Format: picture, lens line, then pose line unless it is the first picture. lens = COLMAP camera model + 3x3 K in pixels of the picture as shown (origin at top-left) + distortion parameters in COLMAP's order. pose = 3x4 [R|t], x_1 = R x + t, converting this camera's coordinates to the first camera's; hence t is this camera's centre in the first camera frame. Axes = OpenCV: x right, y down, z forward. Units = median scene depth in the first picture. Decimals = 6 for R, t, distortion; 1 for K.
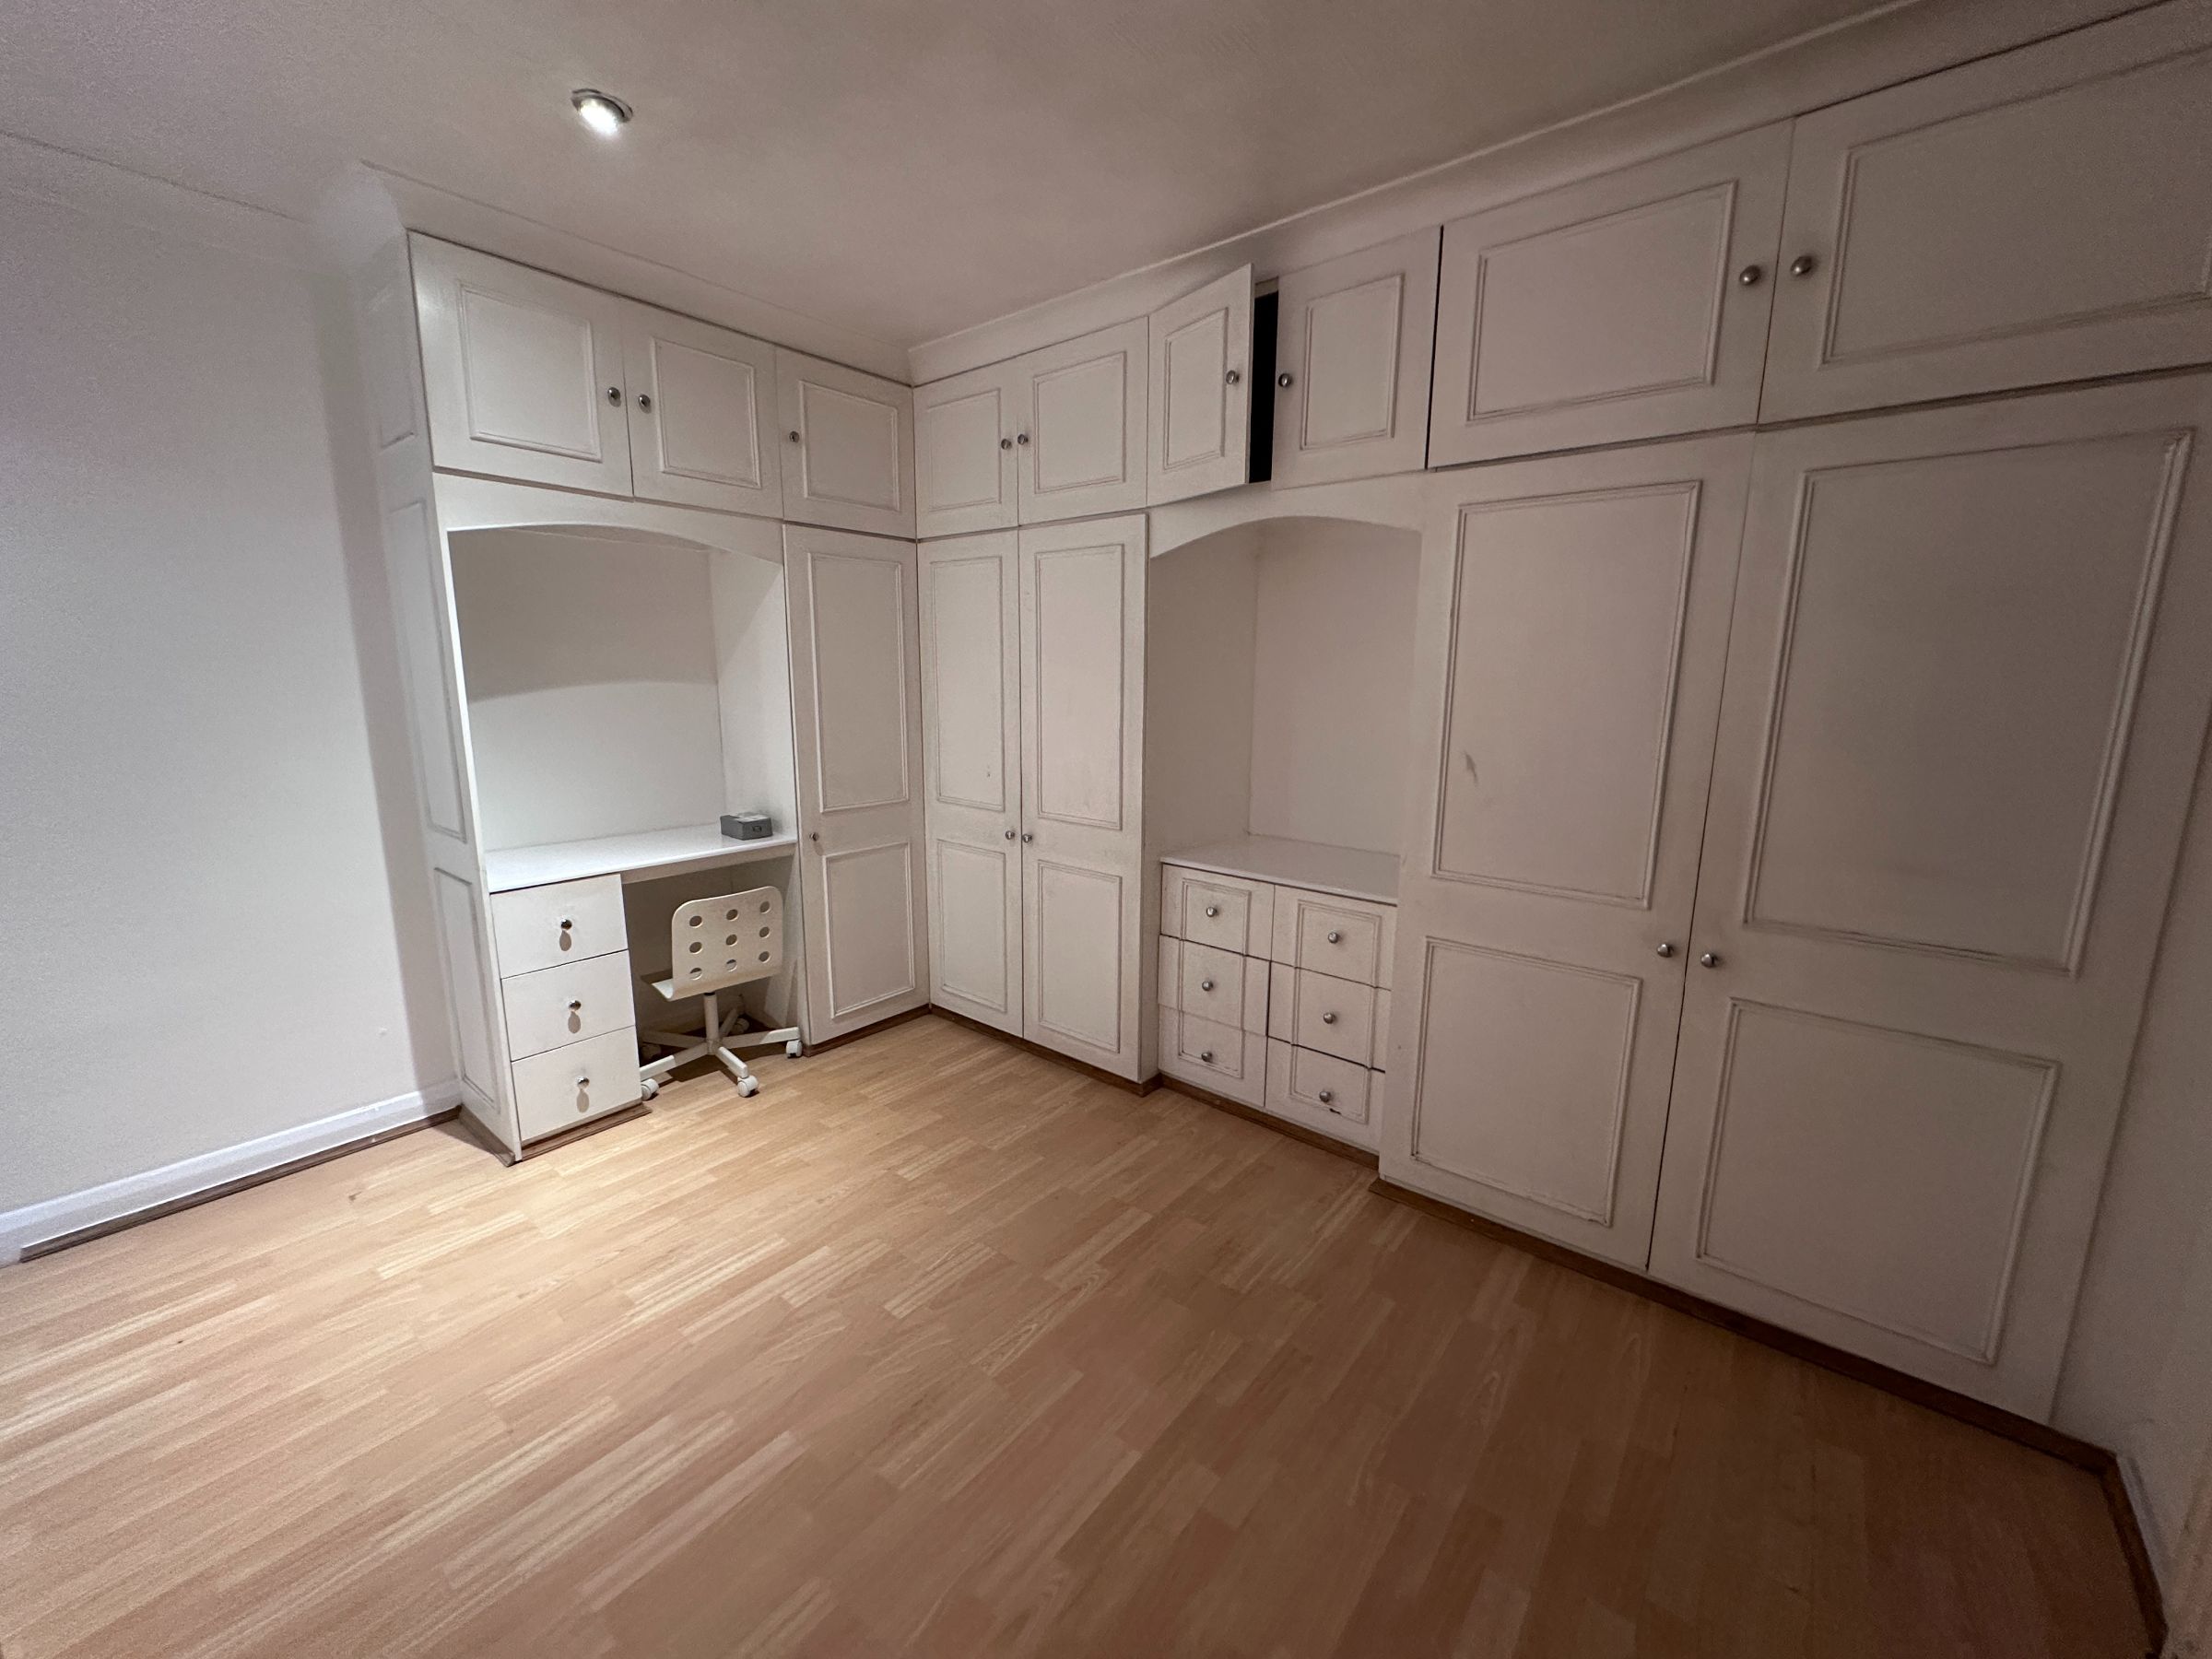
lens RADIAL K [[881.9, 0, 1108.7], [0, 881.9, 828.5], [0, 0, 1]] dist [-0.002151, 0.000248]
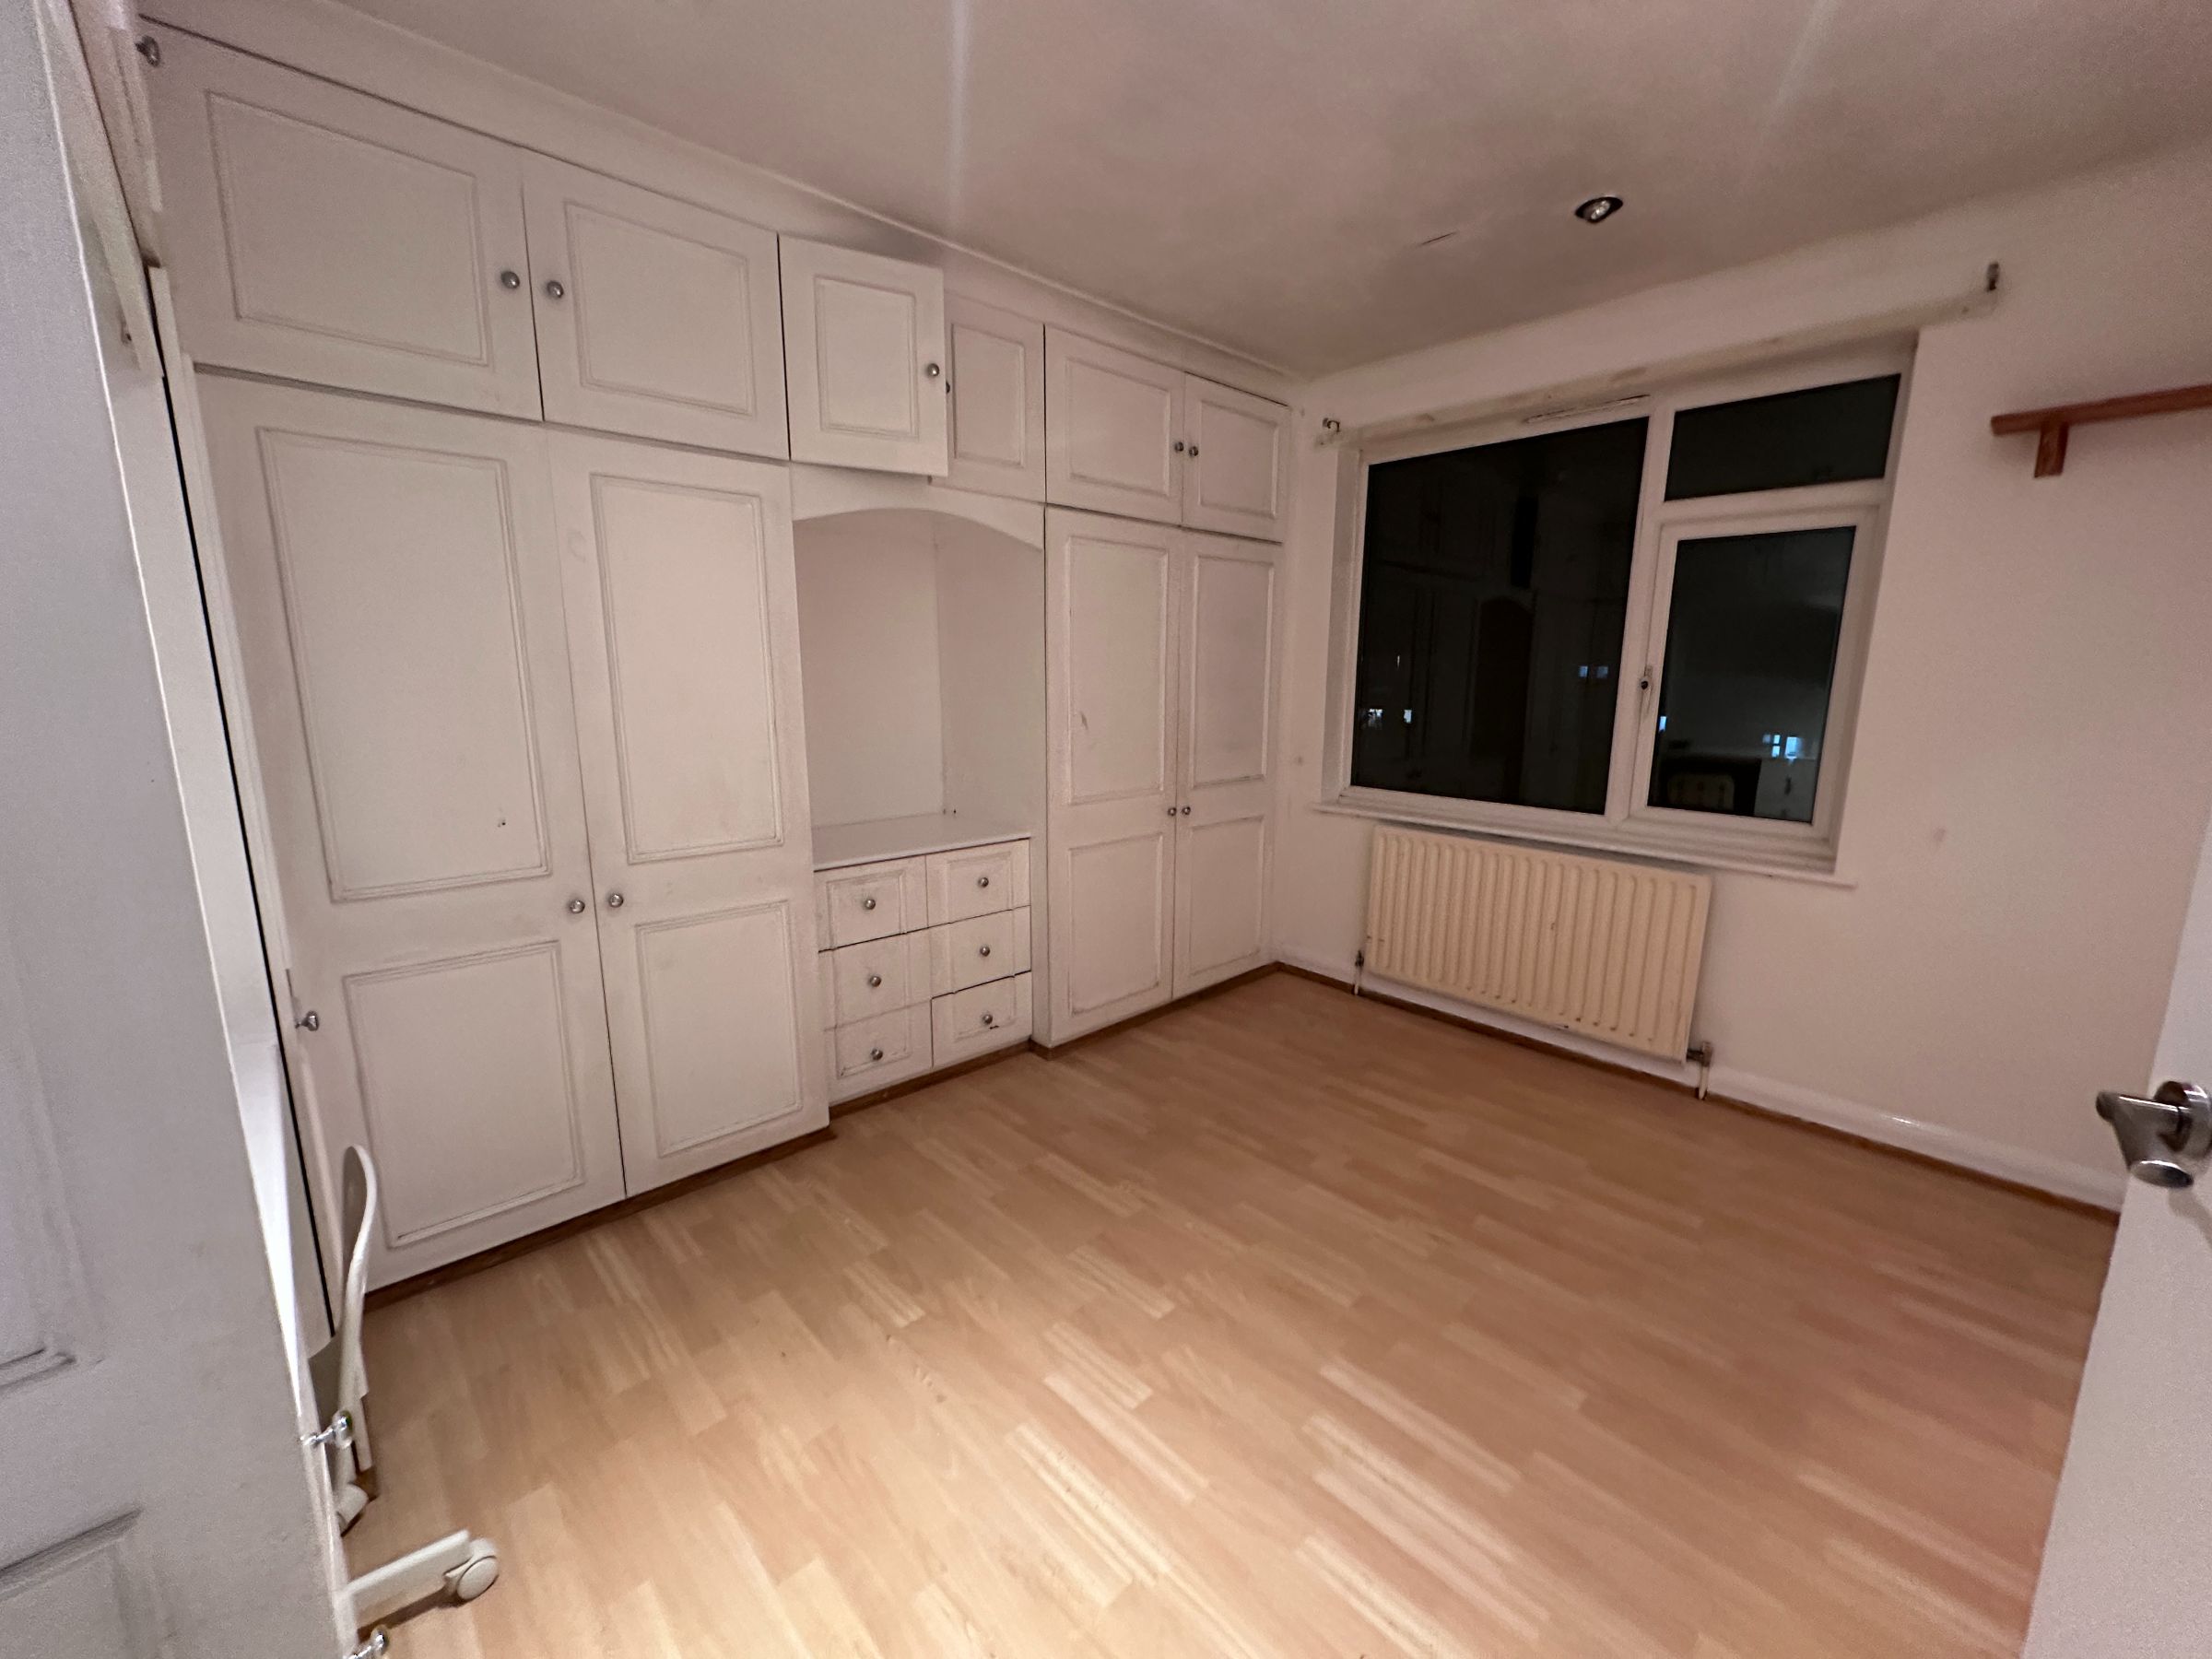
lens RADIAL K [[881.9, 0, 1109.7], [0, 881.9, 828.4], [0, 0, 1]] dist [-0.002151, 0.000248]
pose [[0.122916, -0.185262, 0.974972, -0.952599], [0.172865, 0.971400, 0.162790, -0.120074], [-0.977246, 0.148529, 0.151426, 0.721458]]
